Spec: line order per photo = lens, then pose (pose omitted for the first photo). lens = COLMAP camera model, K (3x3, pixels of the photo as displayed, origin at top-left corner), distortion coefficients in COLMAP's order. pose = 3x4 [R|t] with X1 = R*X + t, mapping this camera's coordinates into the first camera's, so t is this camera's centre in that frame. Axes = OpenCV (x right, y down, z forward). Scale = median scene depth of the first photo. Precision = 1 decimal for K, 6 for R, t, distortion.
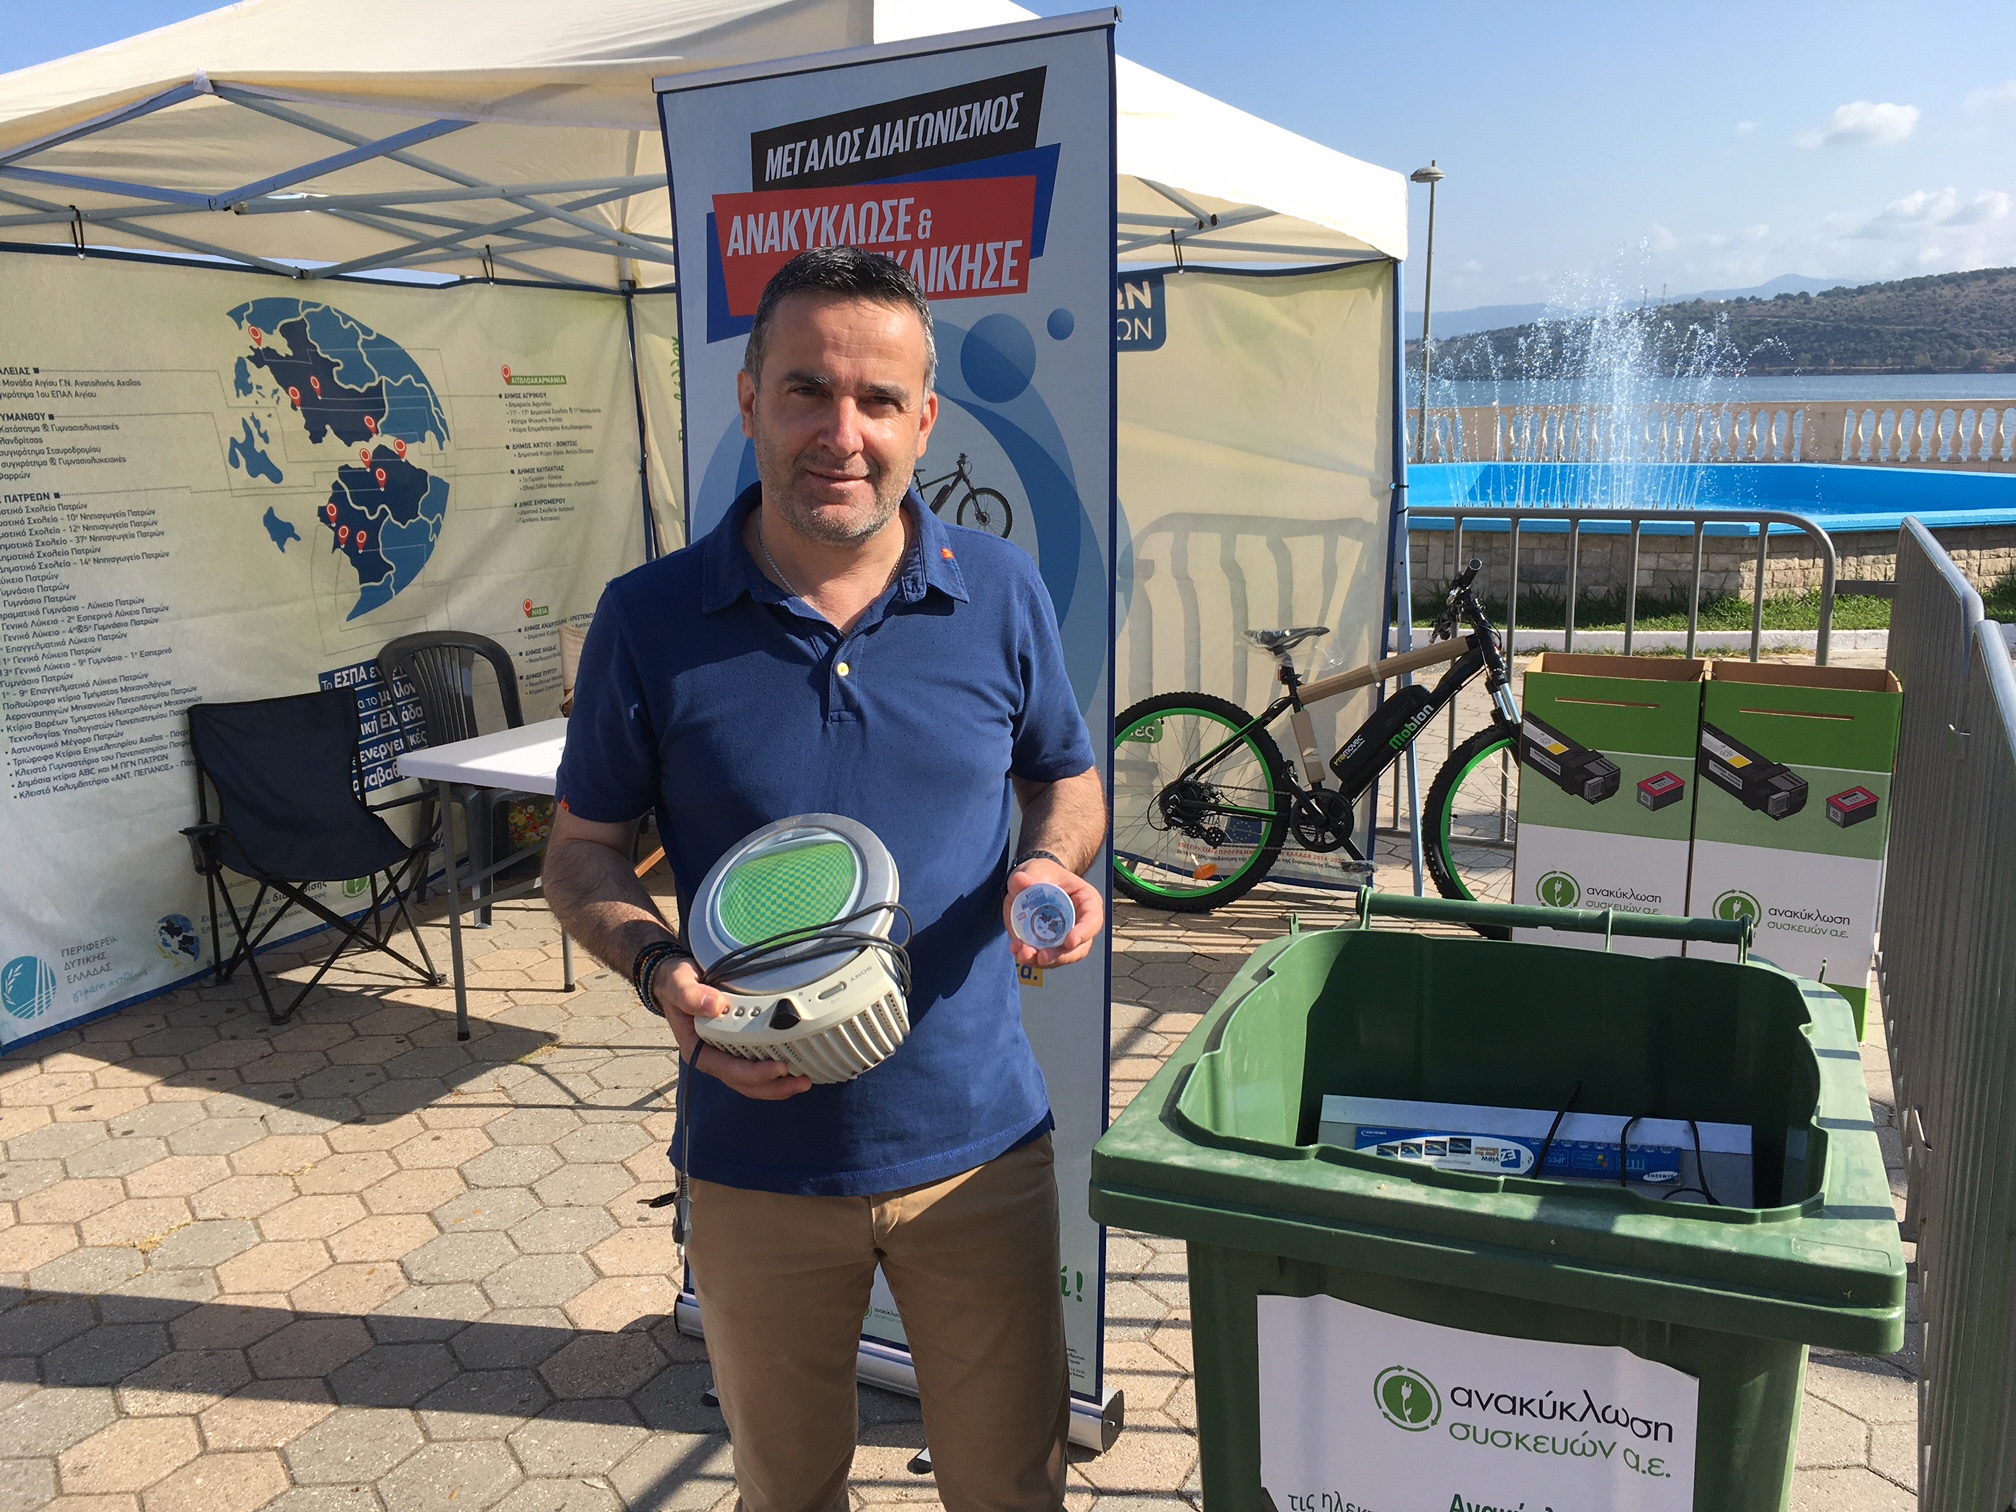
lens RADIAL K [[1704.7, 0, 1008.0], [0, 1704.7, 756.0], [0, 0, 1]] dist [0.086314, -0.150787]
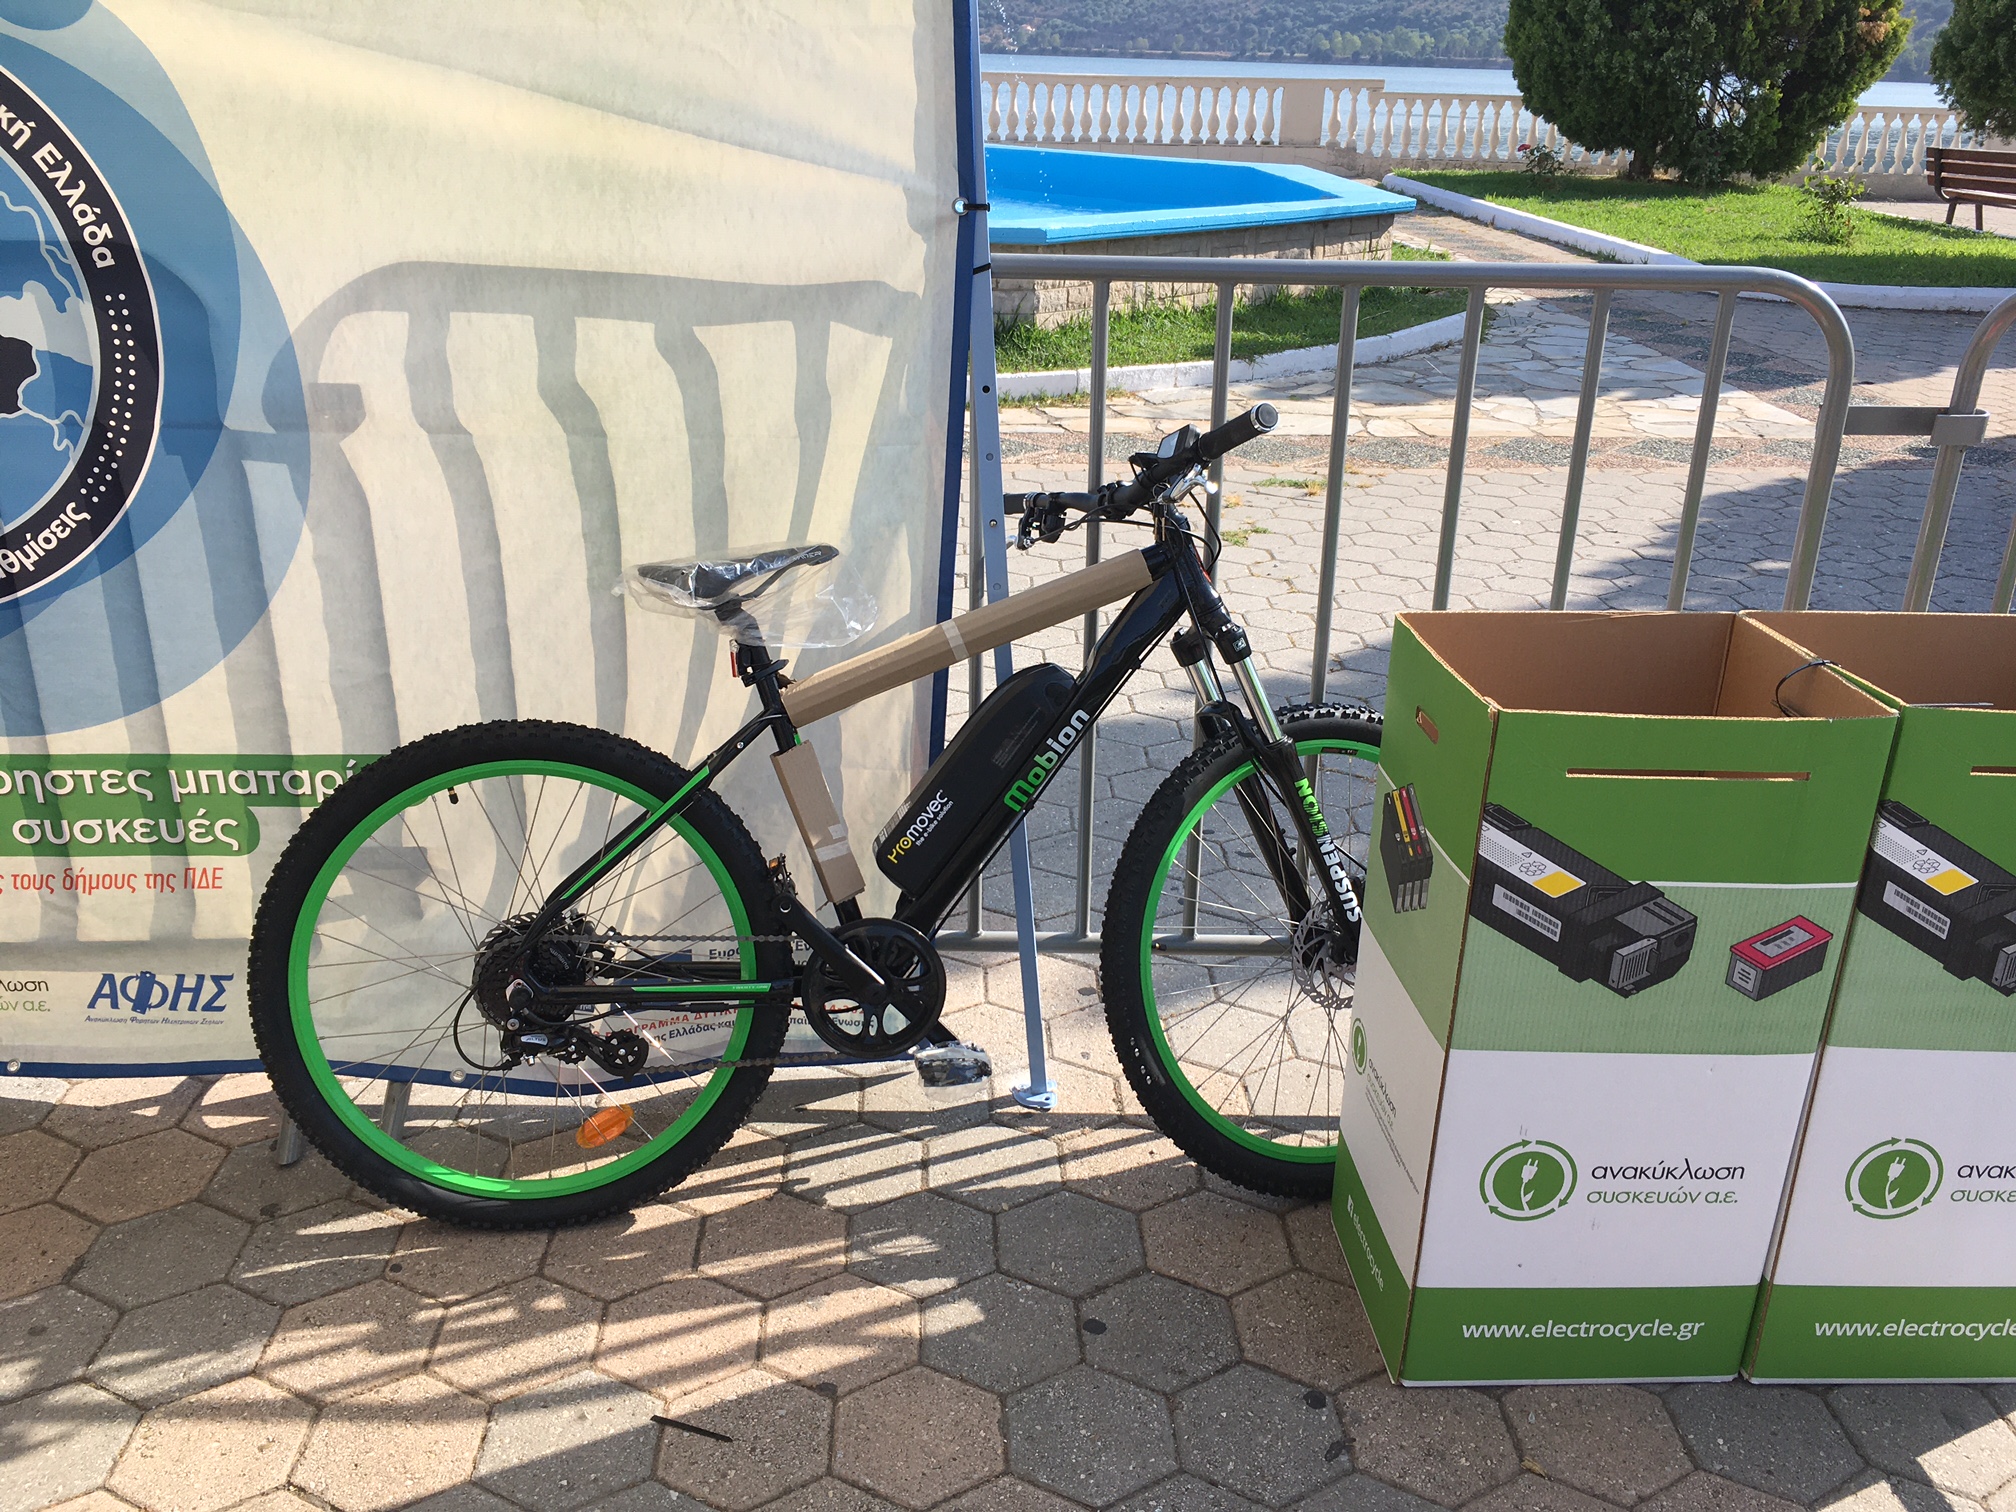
lens RADIAL K [[1704.7, 0, 1008.0], [0, 1704.7, 756.0], [0, 0, 1]] dist [0.086314, -0.150787]
pose [[0.863884, -0.155913, 0.478953, 0.010061], [0.067996, 0.978281, 0.195814, -0.104988], [-0.499080, -0.136594, 0.855723, 0.603884]]
